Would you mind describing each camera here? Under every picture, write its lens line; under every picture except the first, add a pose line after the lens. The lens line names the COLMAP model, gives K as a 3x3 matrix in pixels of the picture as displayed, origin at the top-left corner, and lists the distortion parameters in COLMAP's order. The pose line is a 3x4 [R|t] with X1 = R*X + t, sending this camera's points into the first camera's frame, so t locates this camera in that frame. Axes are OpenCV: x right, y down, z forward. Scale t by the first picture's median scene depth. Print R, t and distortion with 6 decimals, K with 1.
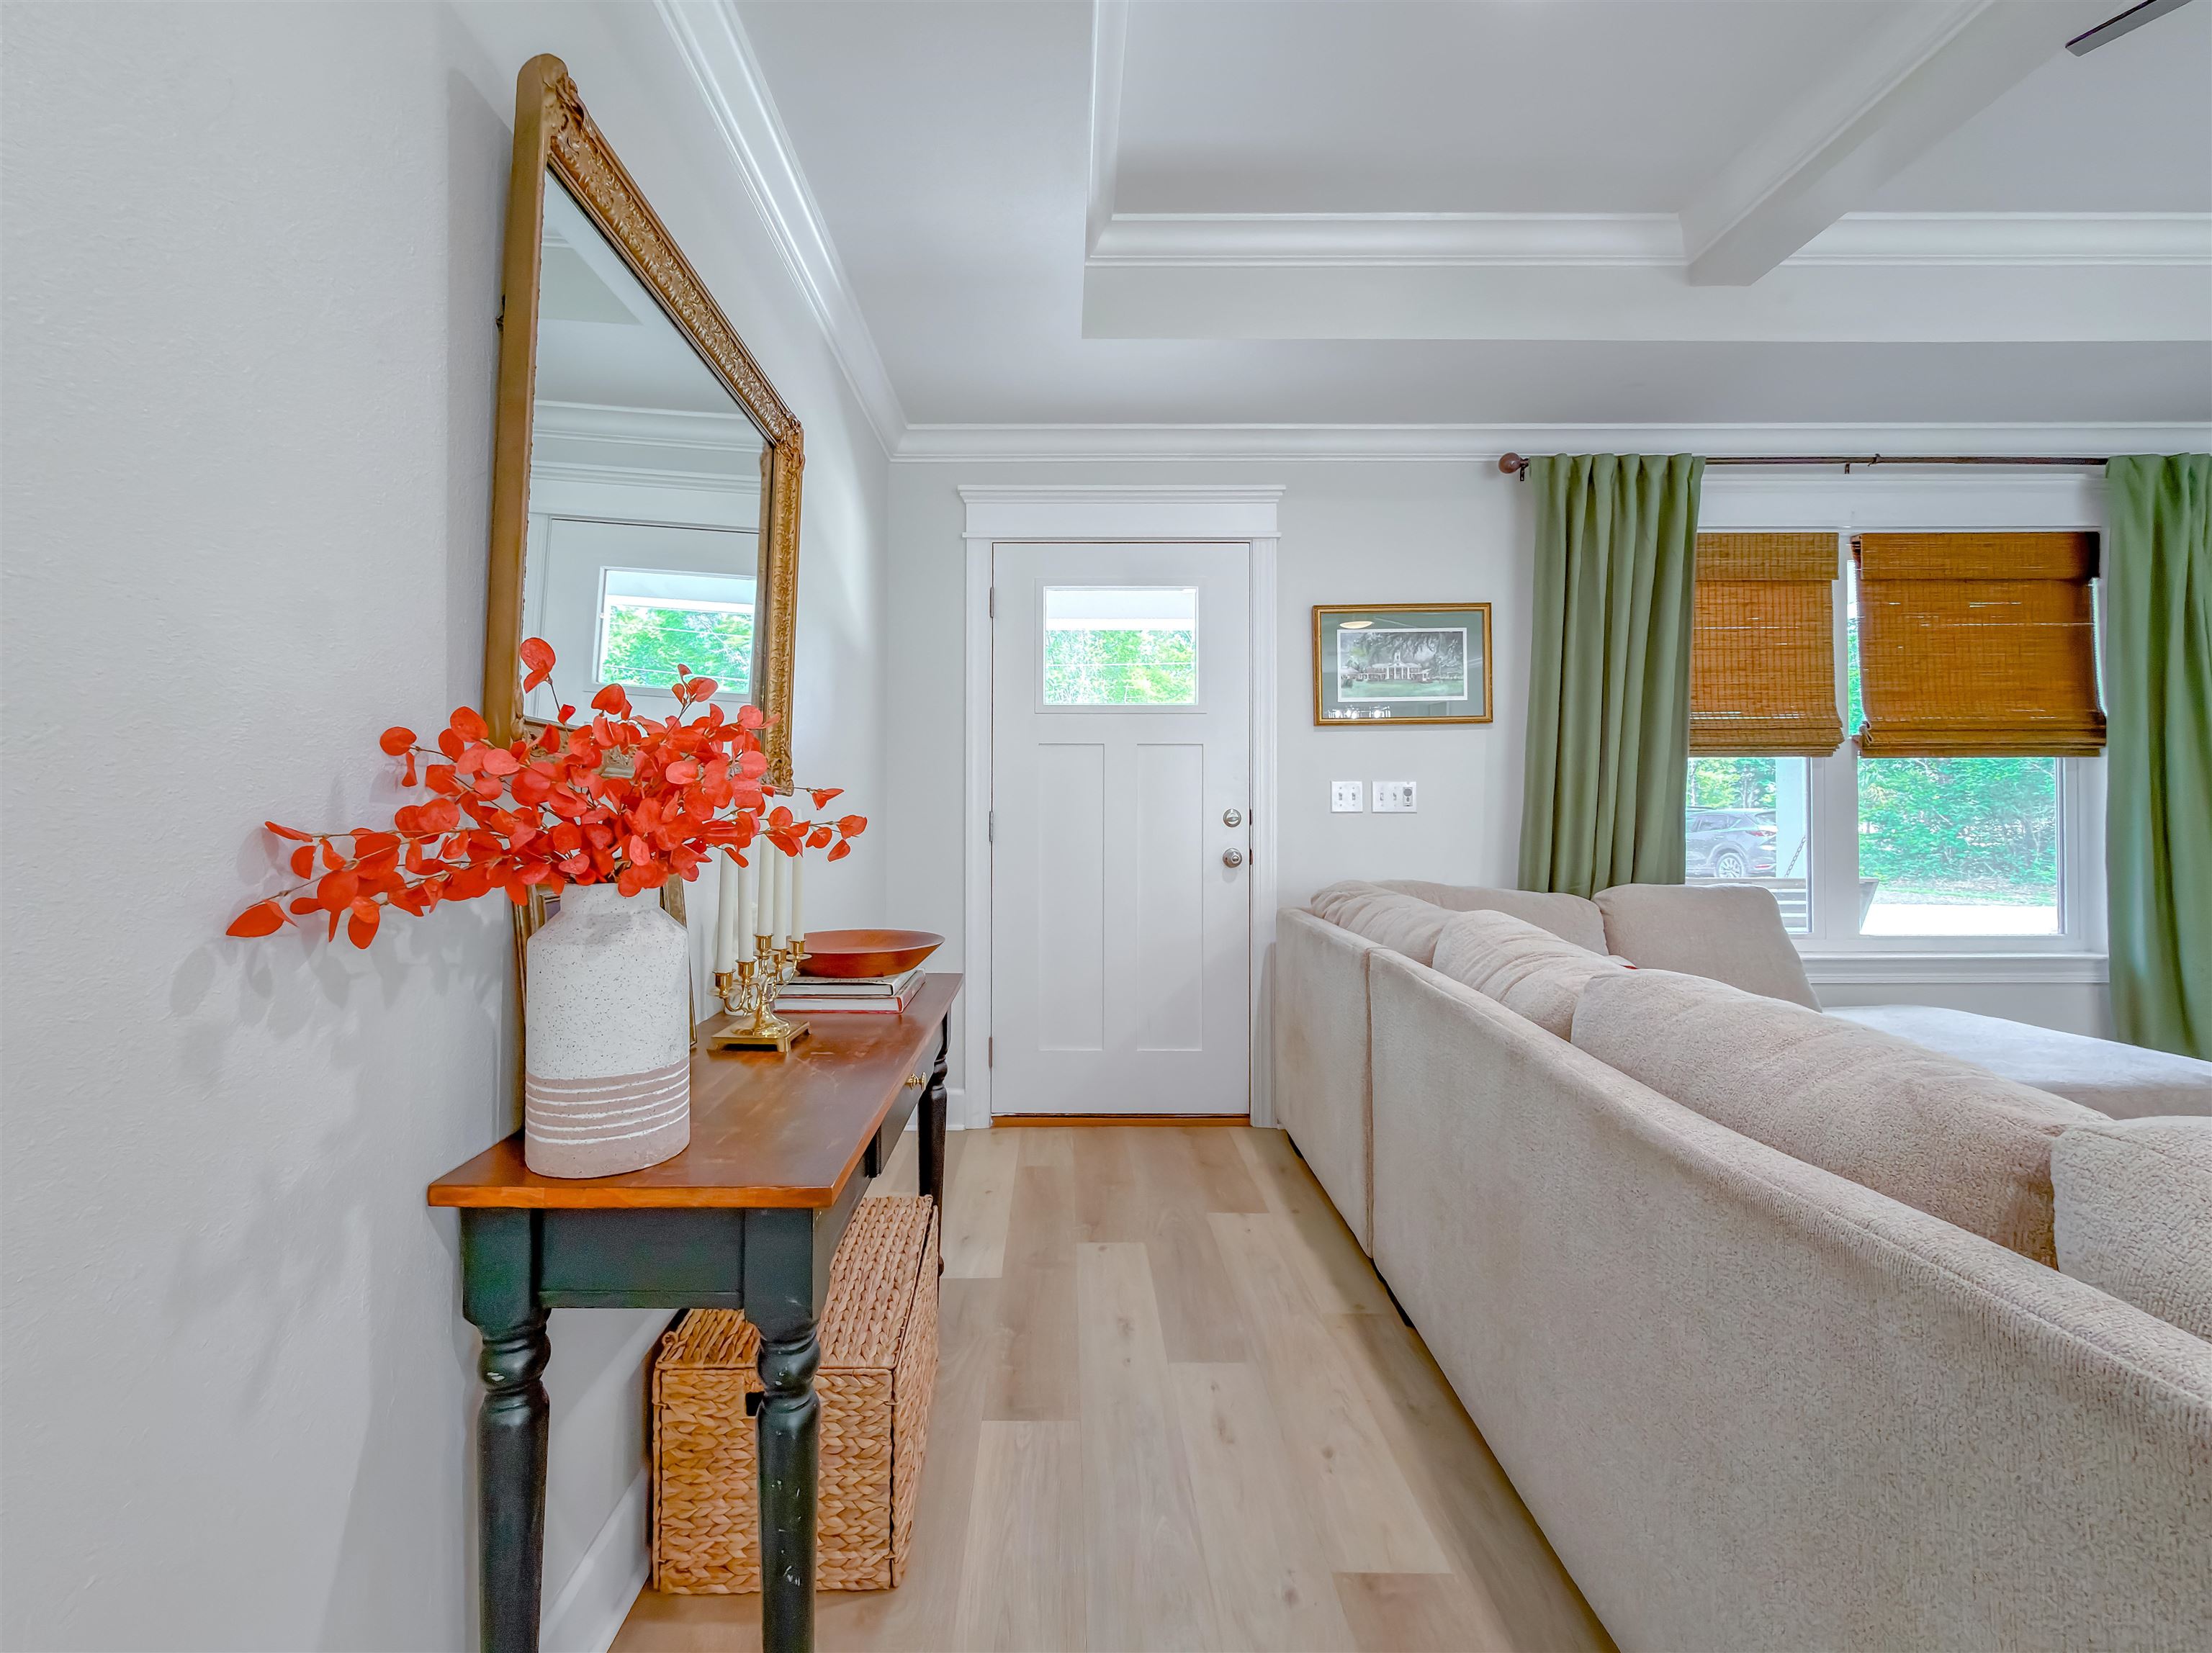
lens RADIAL K [[956.0, 0, 1073.9], [0, 956.0, 804.1], [0, 0, 1]] dist [0.000858, 0.000054]
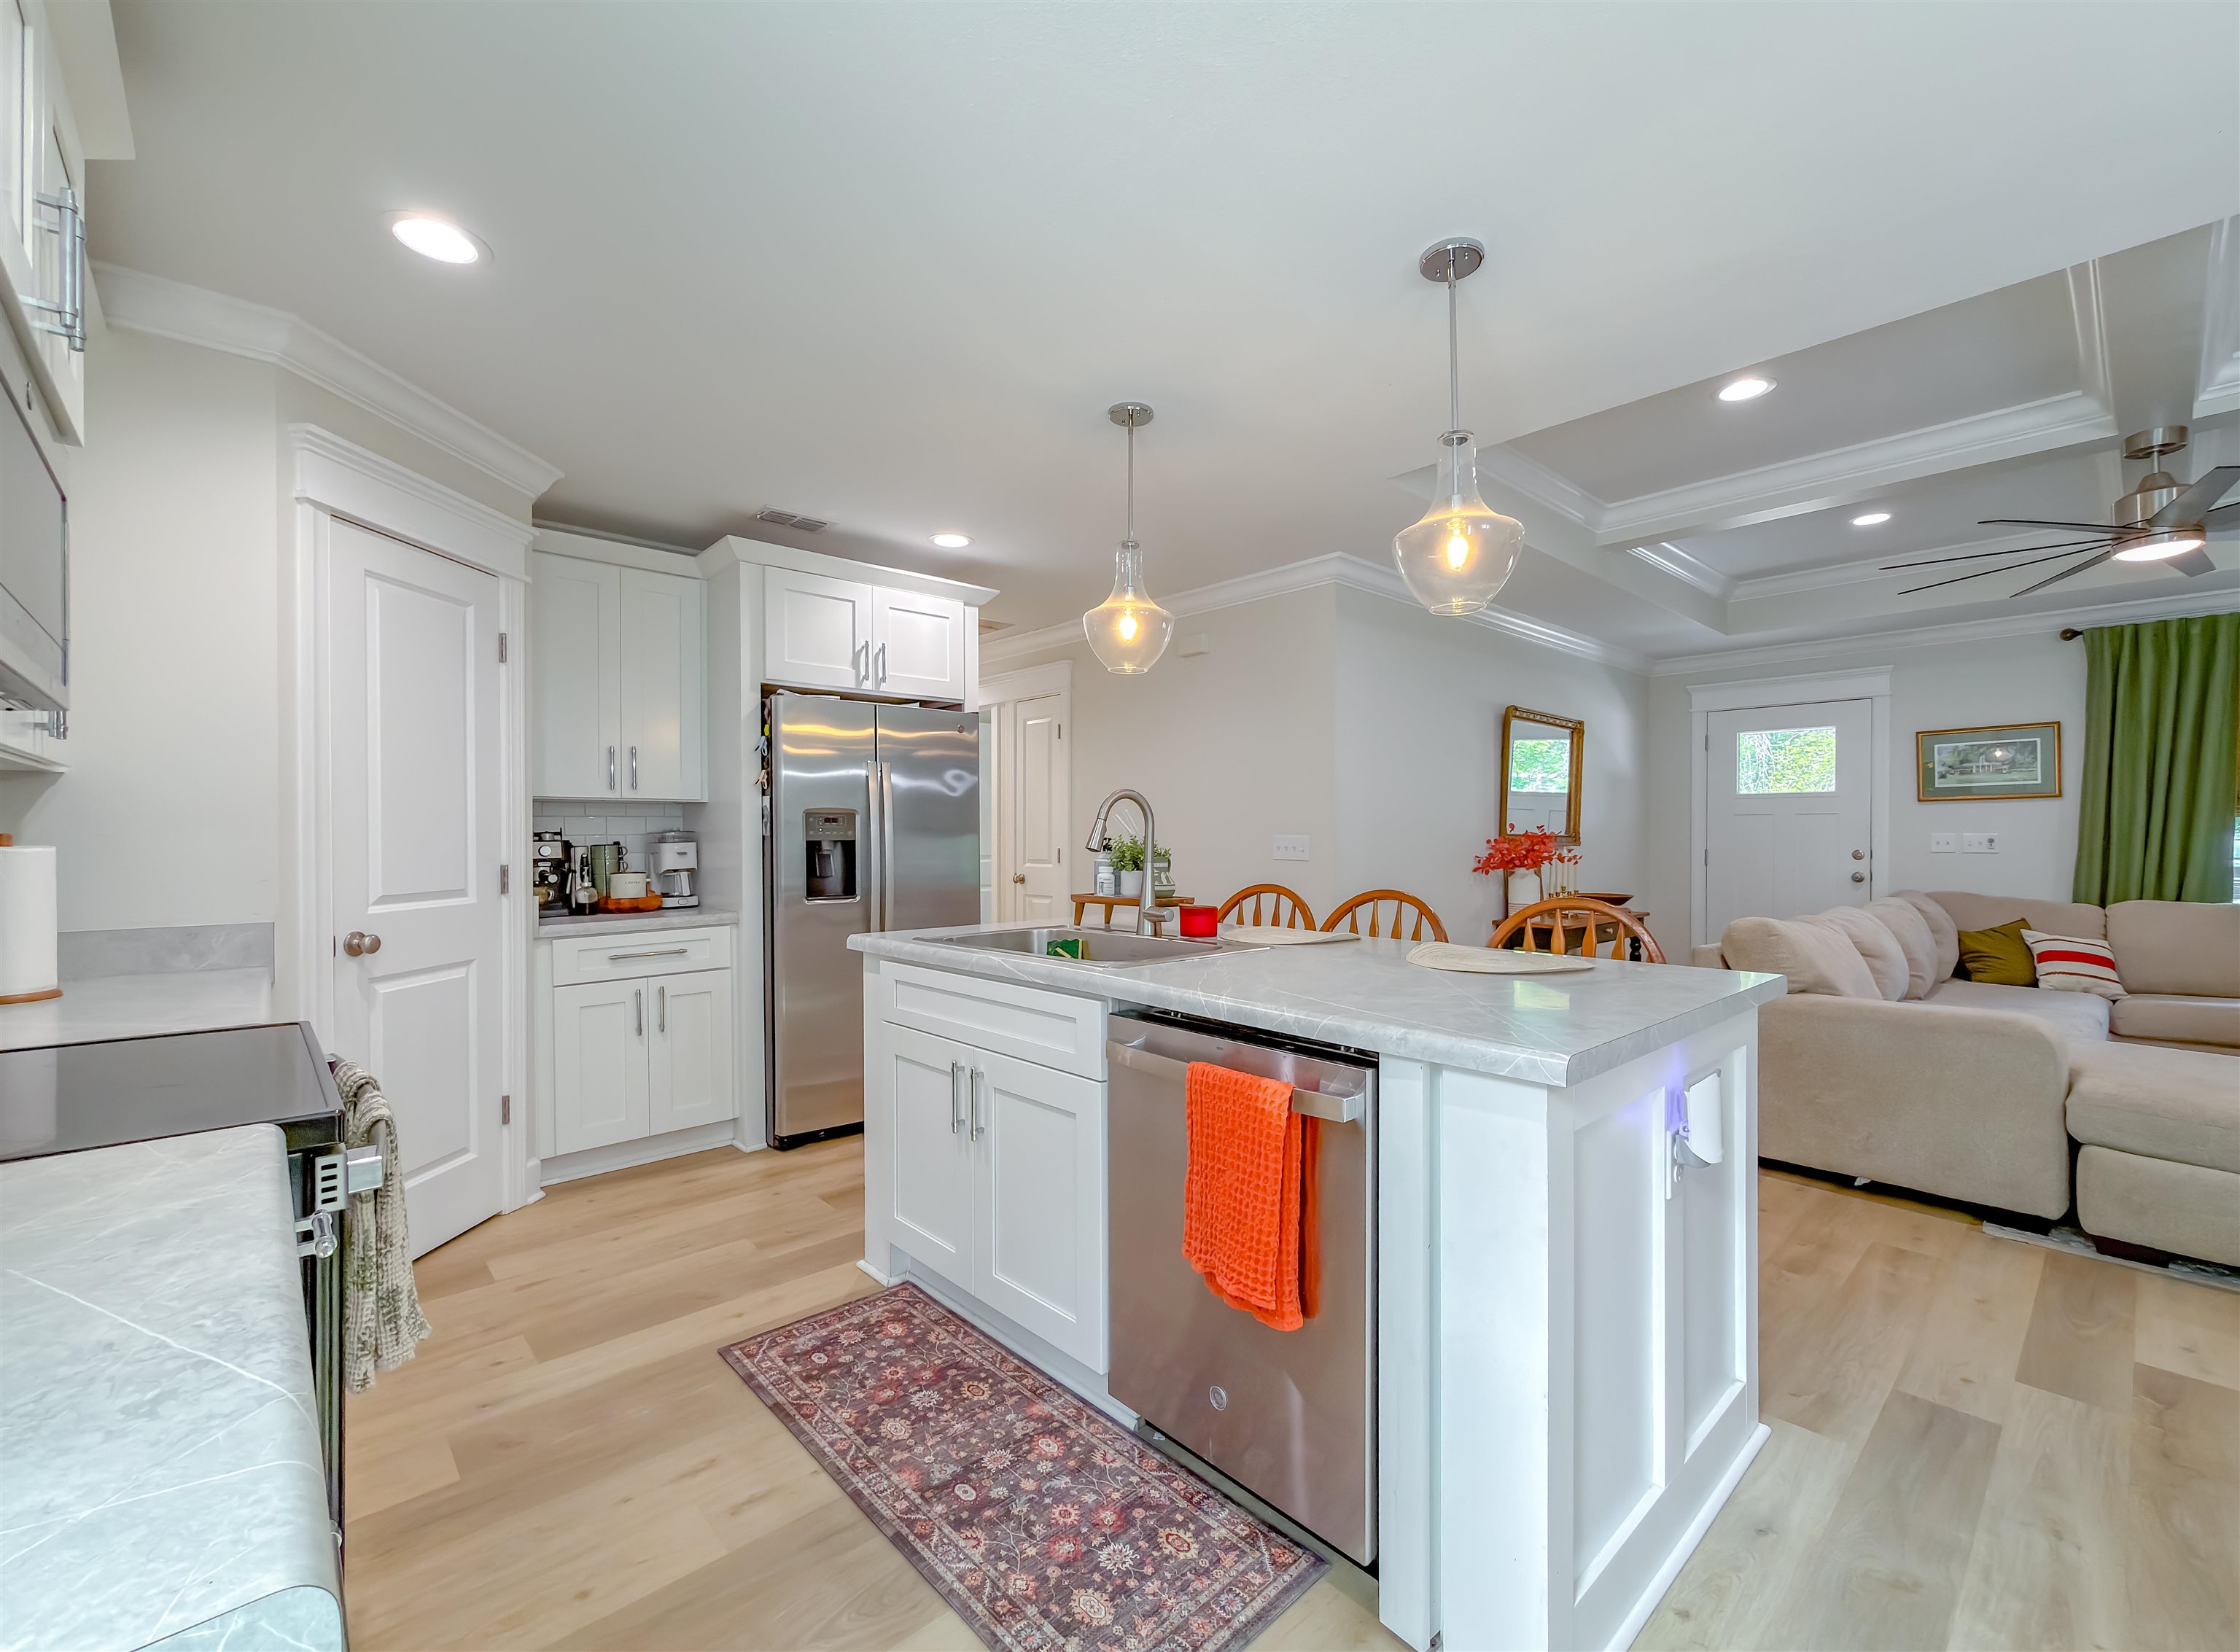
lens RADIAL K [[965.2, 0, 1120.0], [0, 965.2, 826.0], [0, 0, 1]] dist [-0.002503, -0.000318]
pose [[0.672660, 0.000867, -0.739951, 0.630624], [0.004966, 0.999972, 0.005686, -0.060032], [0.739935, -0.007499, 0.672637, -1.365521]]
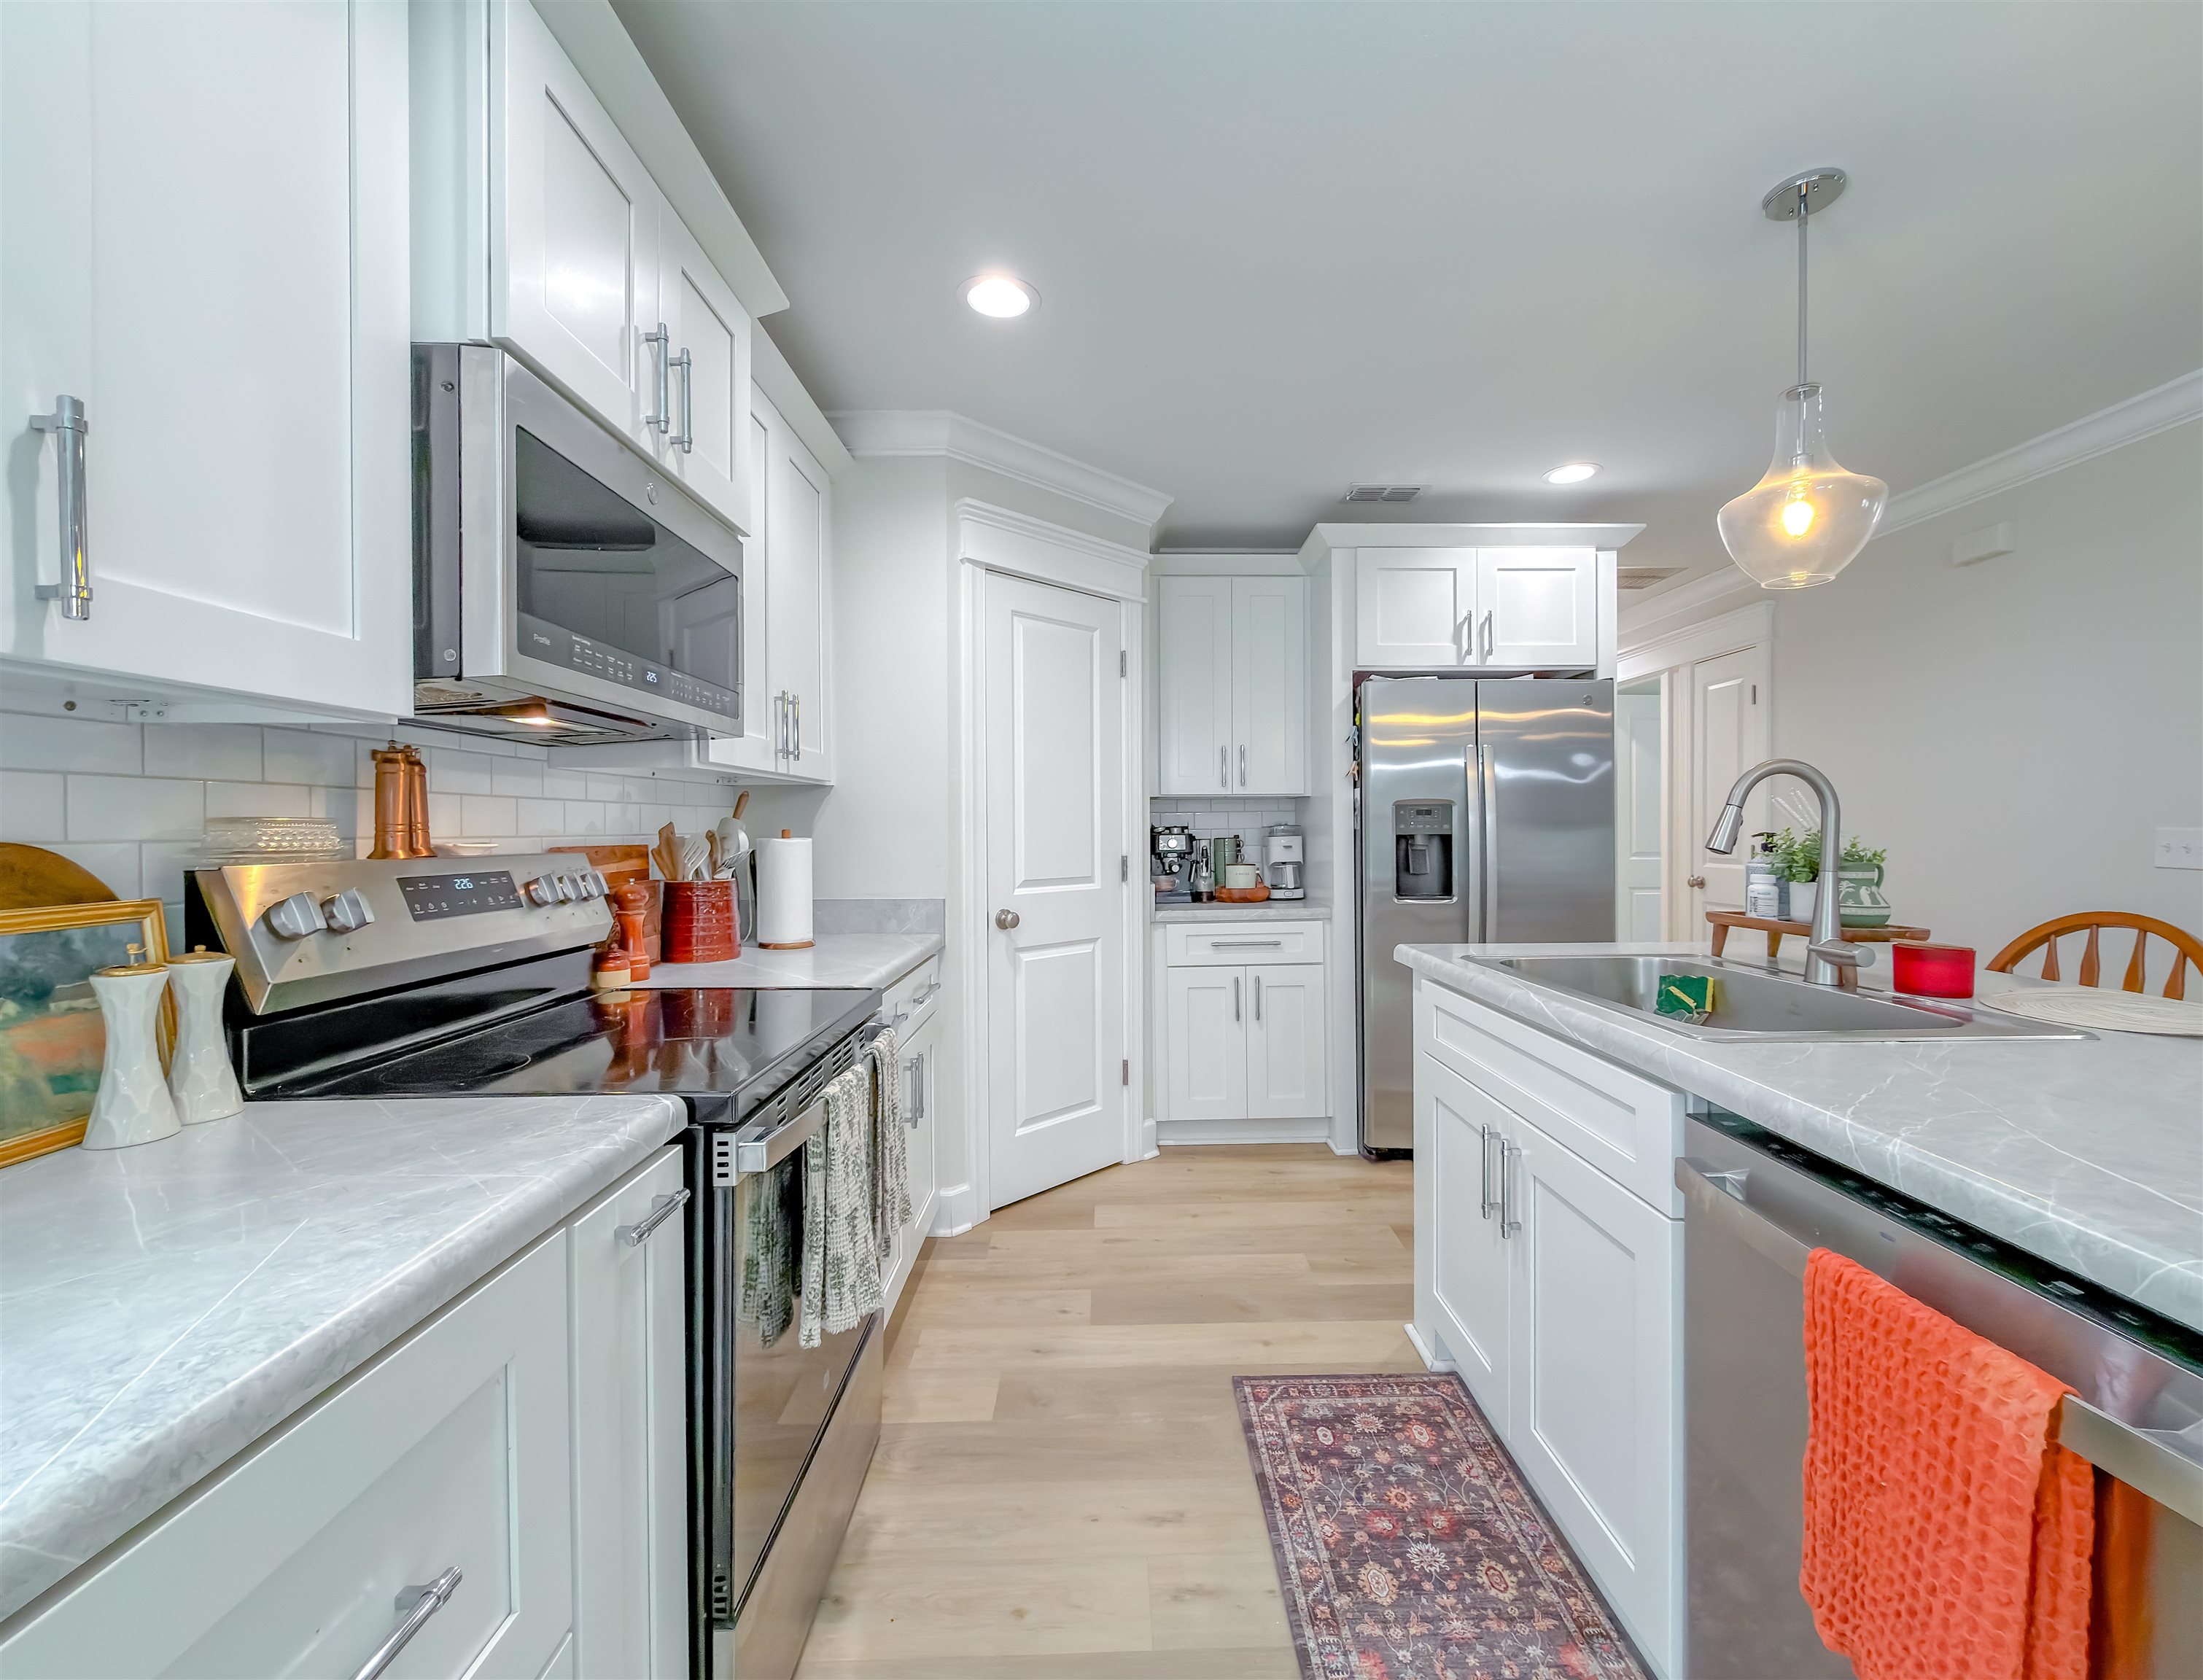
lens RADIAL K [[930.5, 0, 1092.1], [0, 930.5, 830.6], [0, 0, 1]] dist [0.000866, -0.000408]
pose [[0.021741, 0.009739, -0.999716, 0.546647], [0.015444, 0.999830, 0.010076, -0.058170], [0.999644, -0.015658, 0.021587, -1.218503]]
